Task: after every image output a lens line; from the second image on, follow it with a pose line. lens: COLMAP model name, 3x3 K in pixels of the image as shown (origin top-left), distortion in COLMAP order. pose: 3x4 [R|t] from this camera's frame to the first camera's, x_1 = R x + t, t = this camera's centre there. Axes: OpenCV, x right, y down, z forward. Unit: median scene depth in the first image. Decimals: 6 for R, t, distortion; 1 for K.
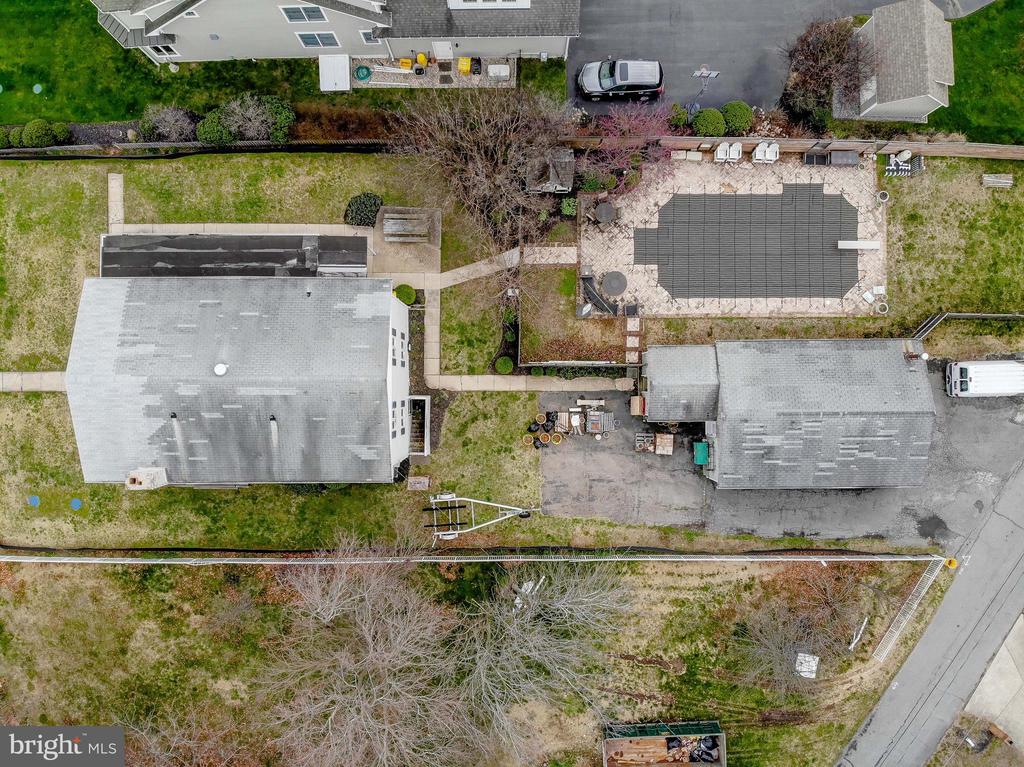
lens RADIAL K [[720.9, 0, 512.0], [0, 720.9, 383.5], [0, 0, 1]] dist [0.087873, -0.174024]
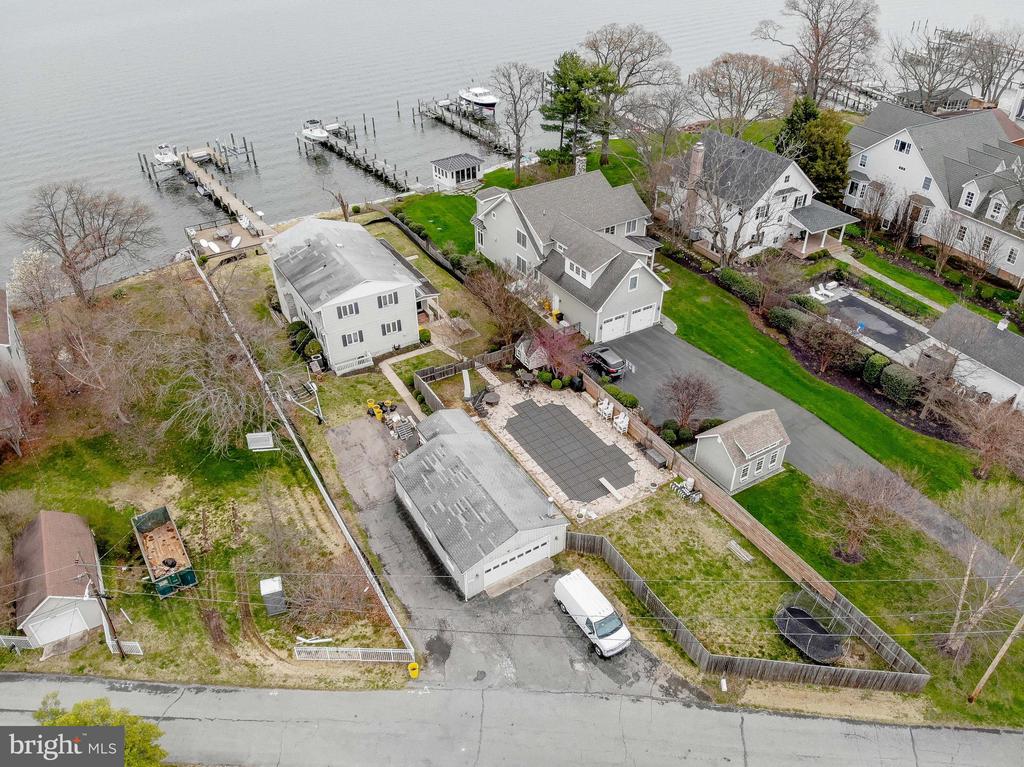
lens RADIAL K [[734.4, 0, 511.7], [0, 734.4, 397.8], [0, 0, 1]] dist [0.141359, -0.322713]
pose [[0.508165, 0.490803, -0.707729, 1.210204], [-0.861009, 0.309334, -0.403703, 0.427620], [0.020786, 0.814509, 0.579779, 0.115513]]
